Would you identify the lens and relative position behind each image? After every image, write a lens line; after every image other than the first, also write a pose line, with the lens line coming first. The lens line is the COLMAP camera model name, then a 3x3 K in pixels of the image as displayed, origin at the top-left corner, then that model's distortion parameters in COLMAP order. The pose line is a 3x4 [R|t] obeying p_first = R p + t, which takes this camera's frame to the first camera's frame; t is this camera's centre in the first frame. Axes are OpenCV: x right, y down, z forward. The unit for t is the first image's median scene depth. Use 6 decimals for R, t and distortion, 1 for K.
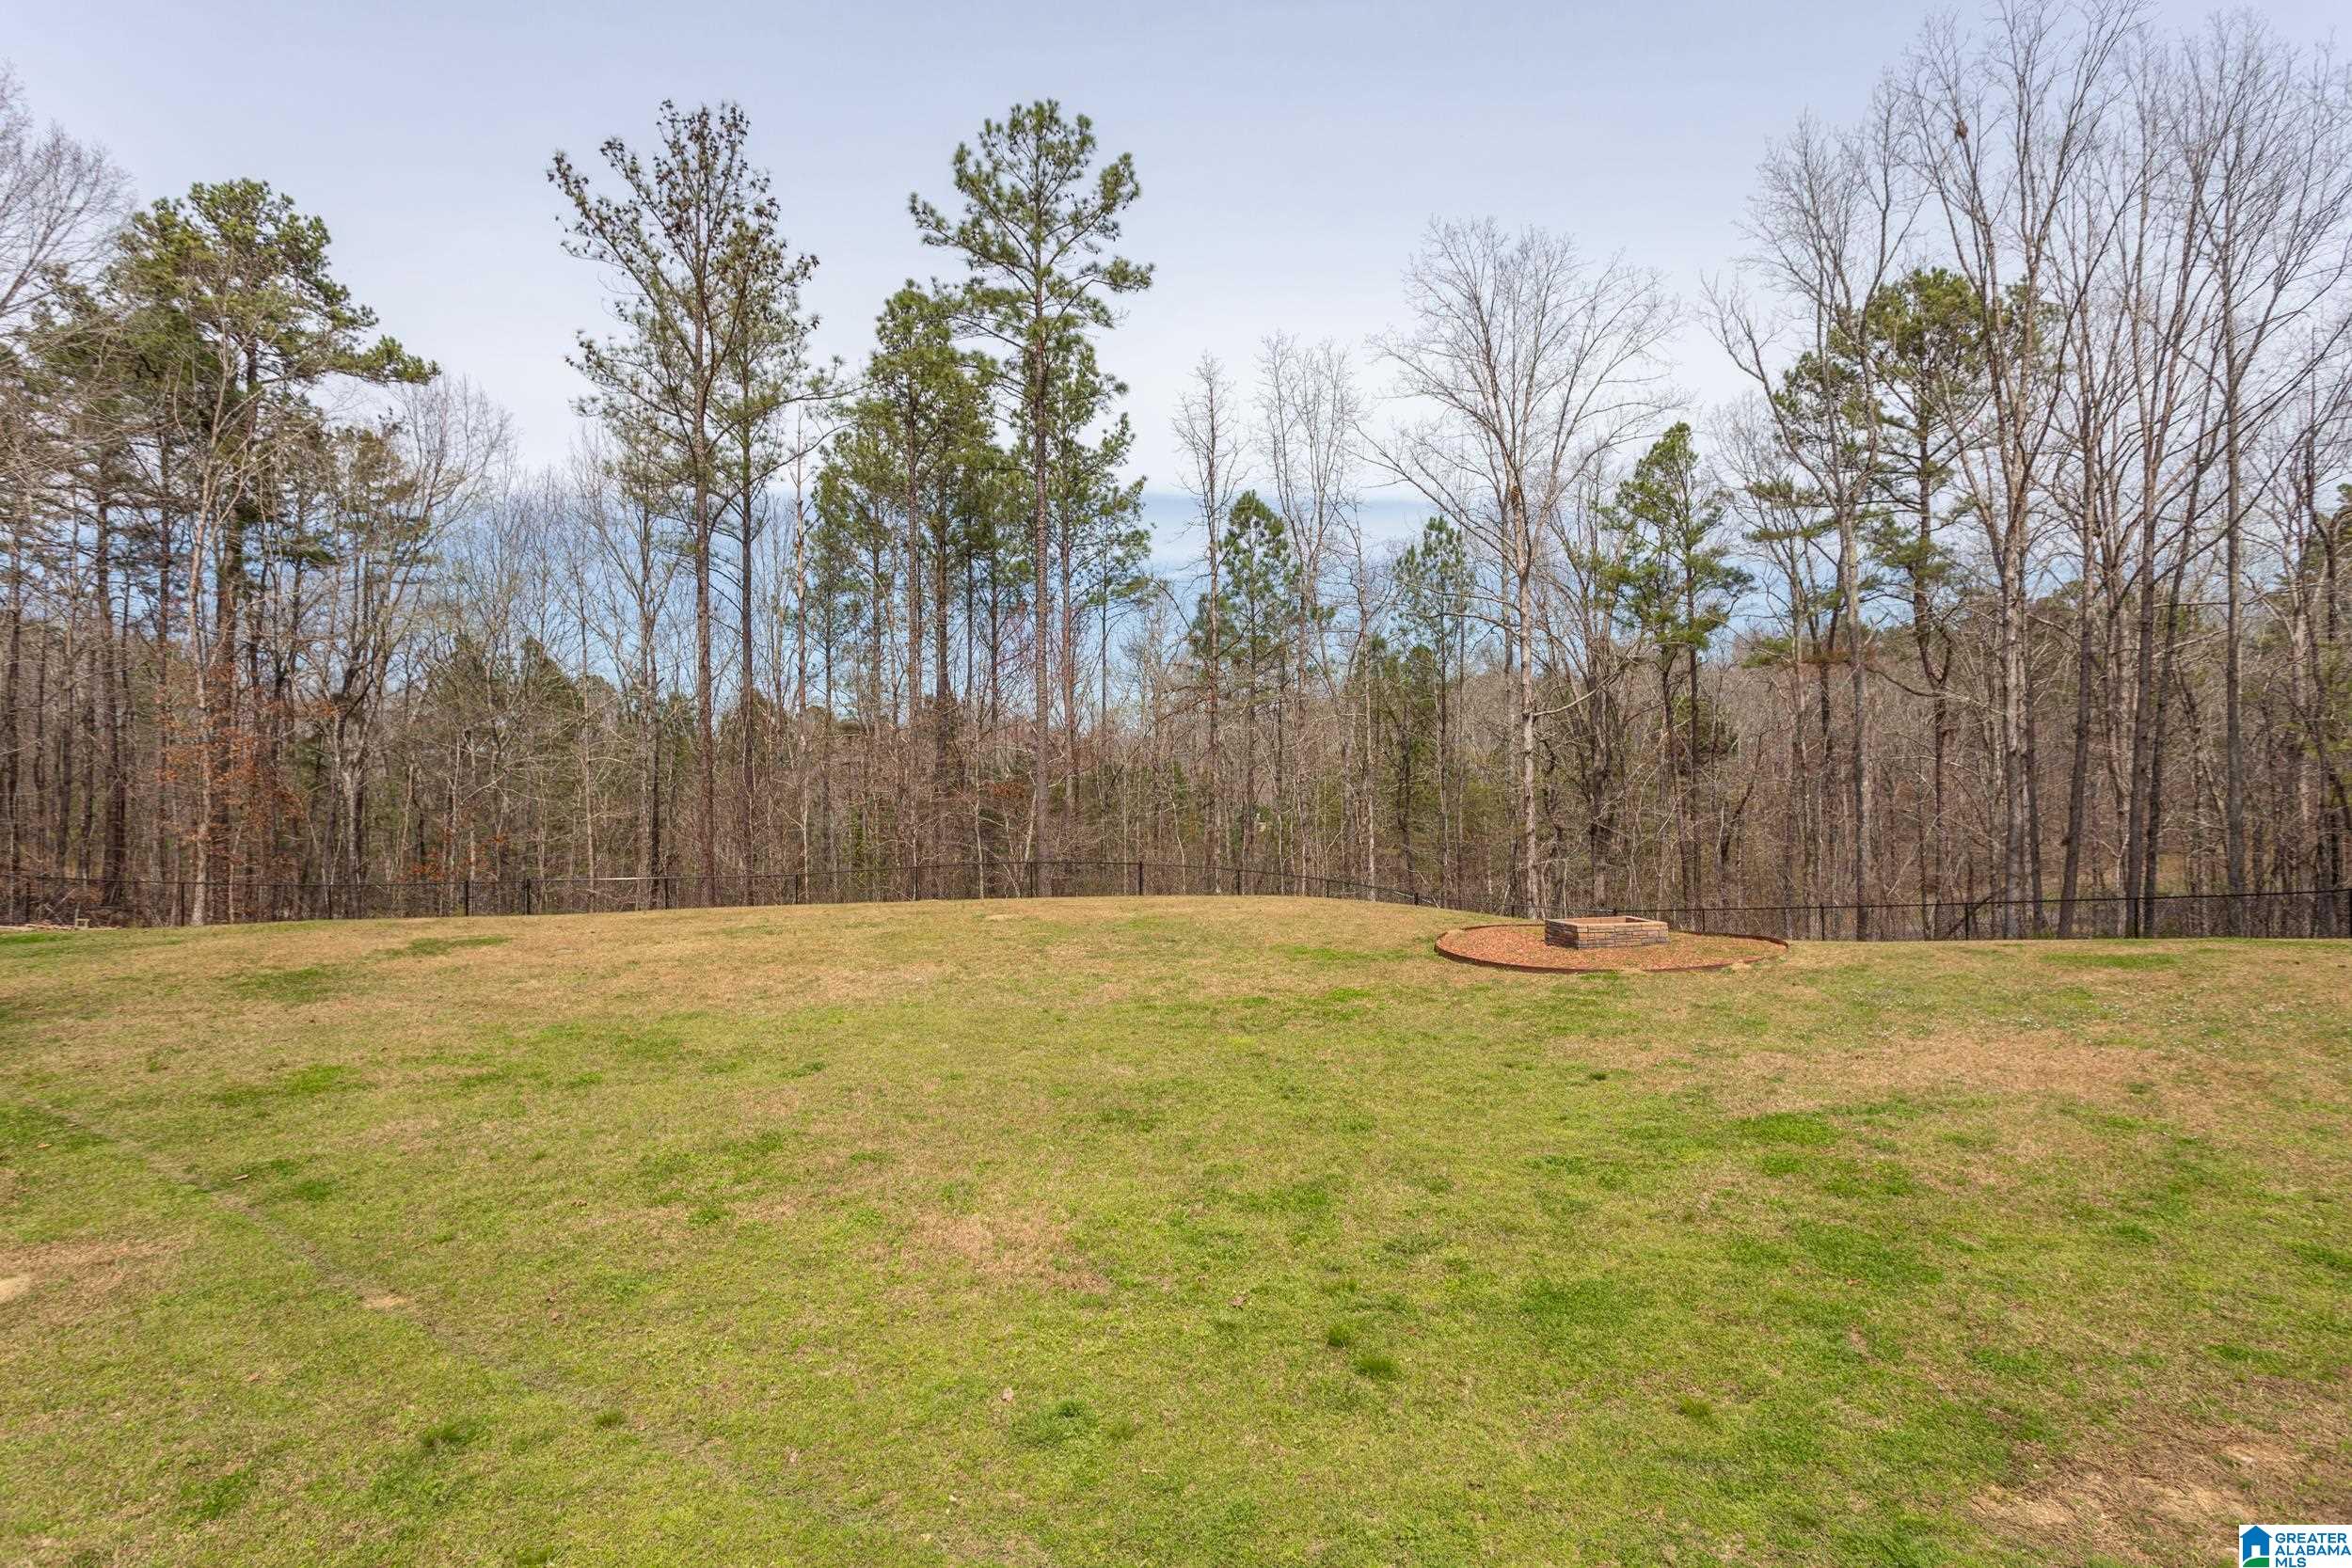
lens RADIAL K [[1172.0, 0, 1172.3], [0, 1172.0, 780.2], [0, 0, 1]] dist [-0.012134, 0.004592]
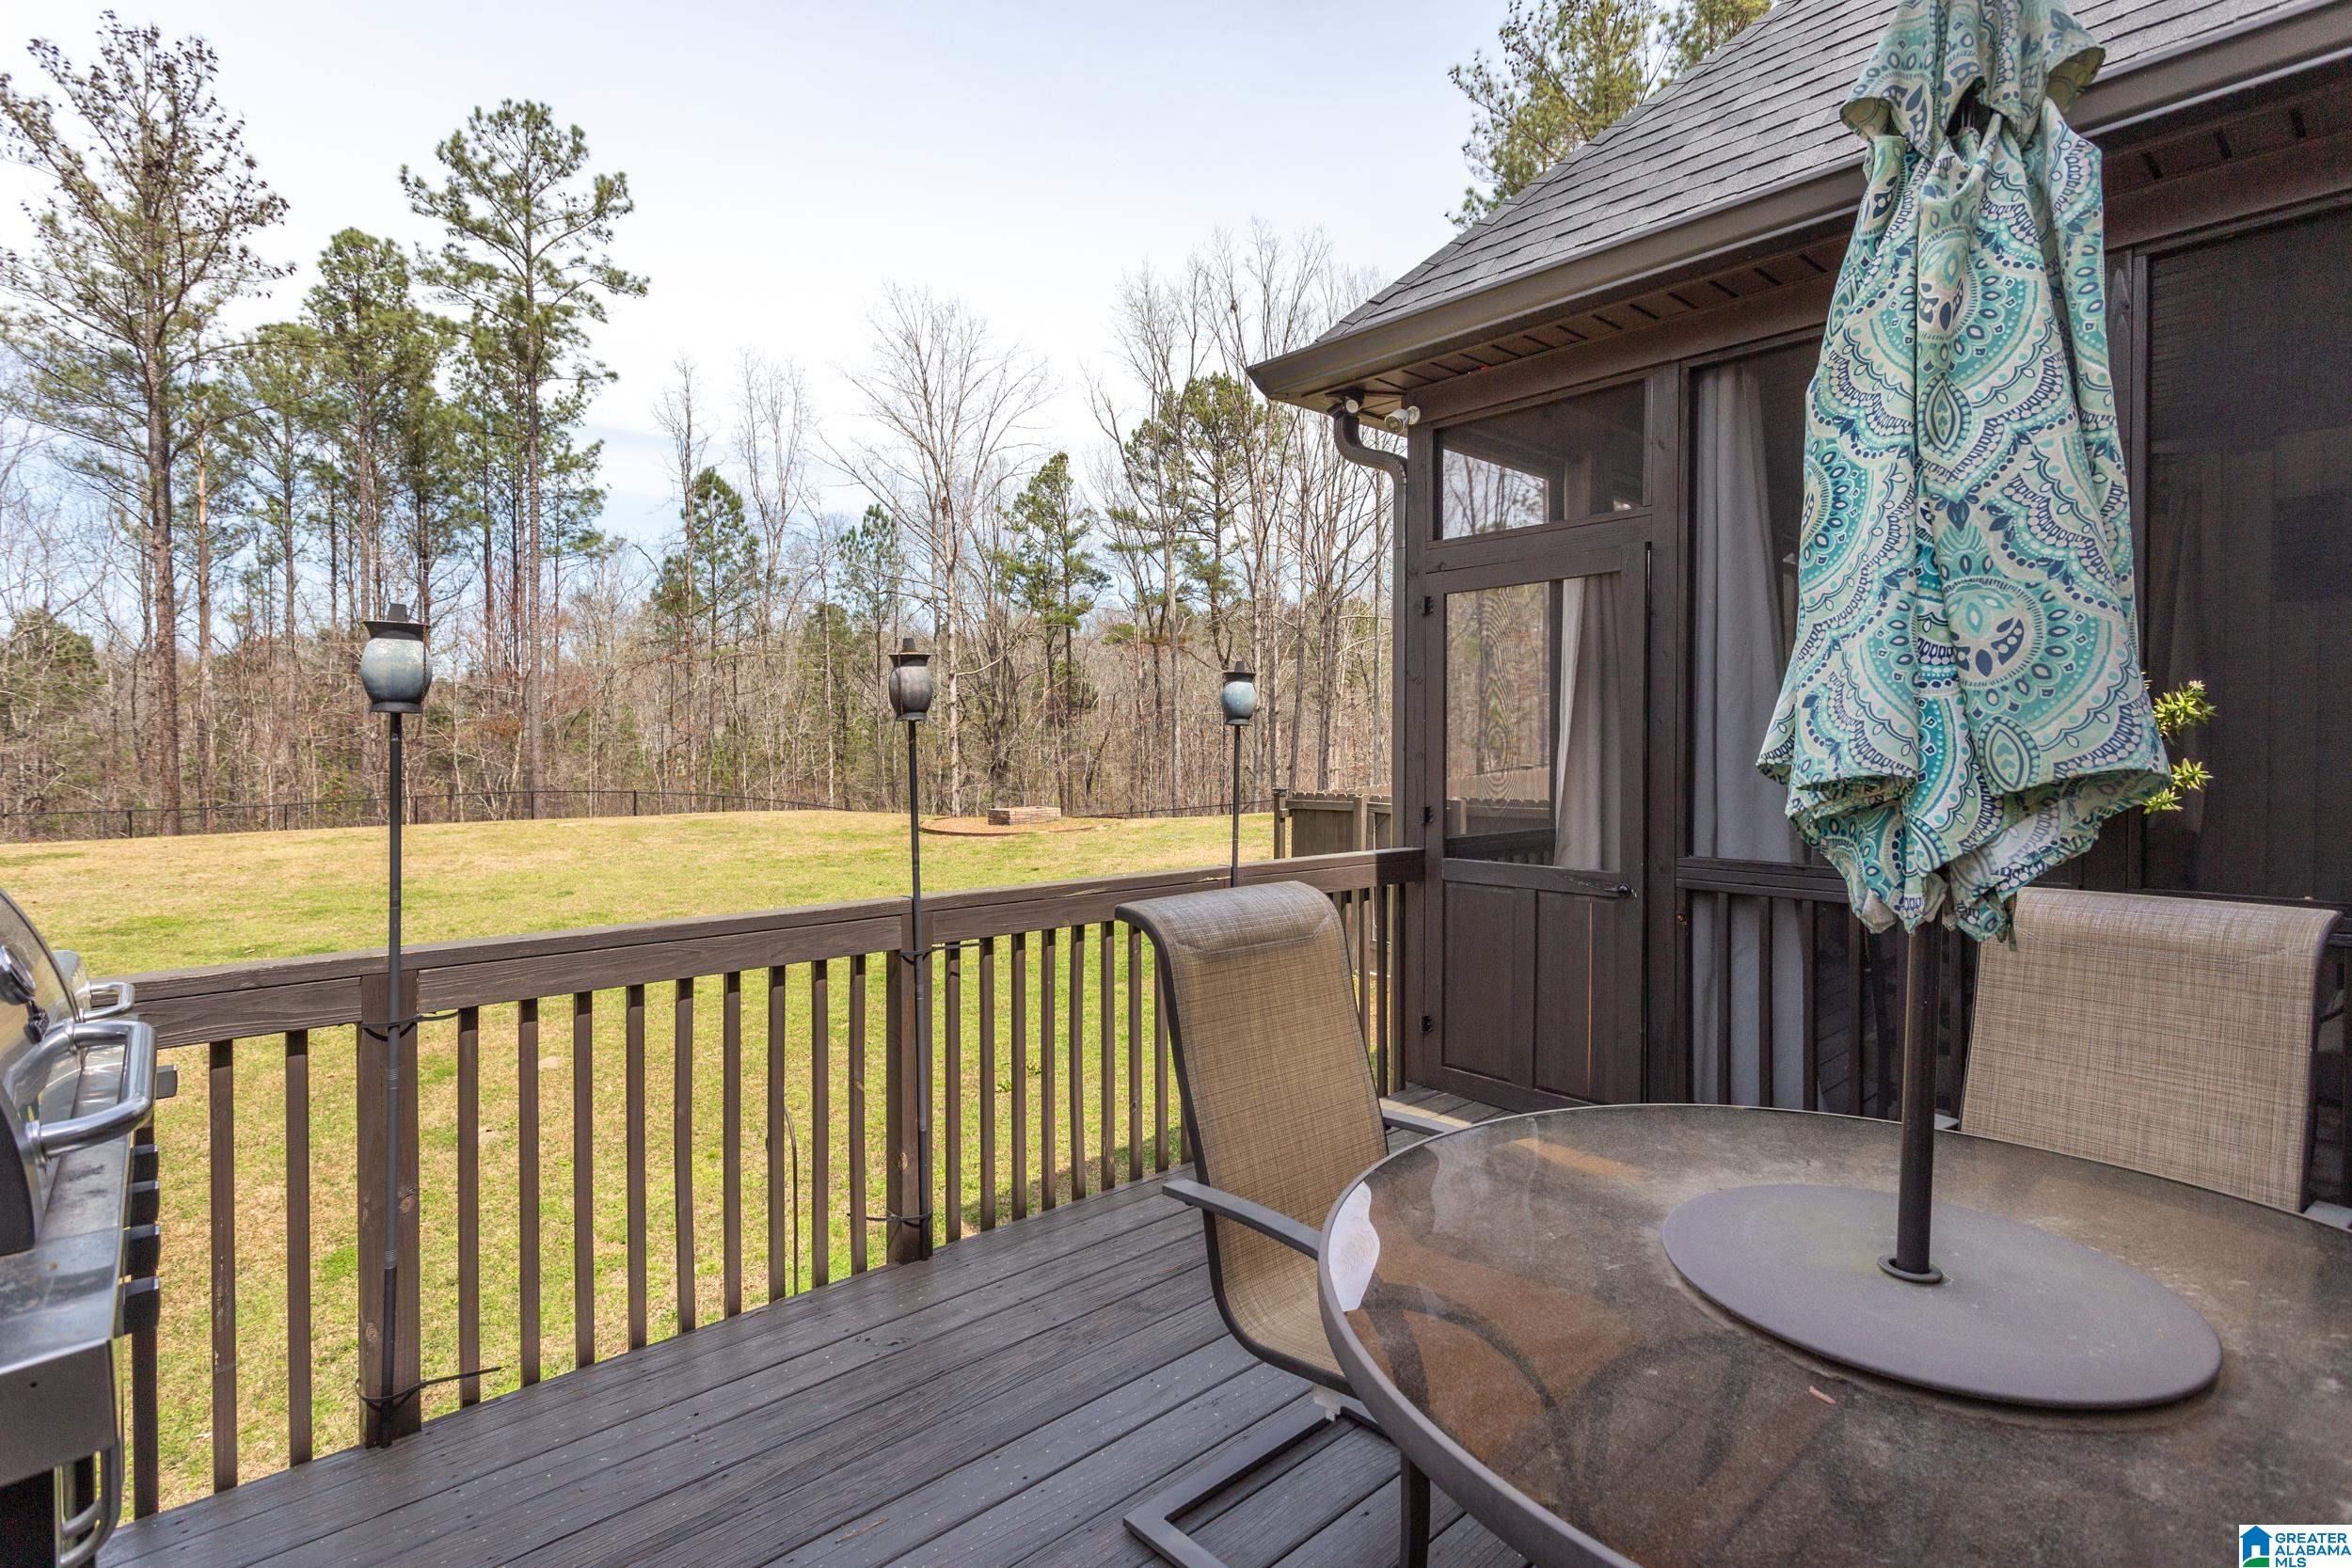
lens RADIAL K [[1172.0, 0, 1174.1], [0, 1172.0, 770.9], [0, 0, 1]] dist [-0.012134, 0.004592]
pose [[0.869828, -0.007512, 0.493297, -0.118433], [-0.008872, 0.999484, 0.030863, 0.008286], [-0.493275, -0.031222, 0.869313, -0.241003]]
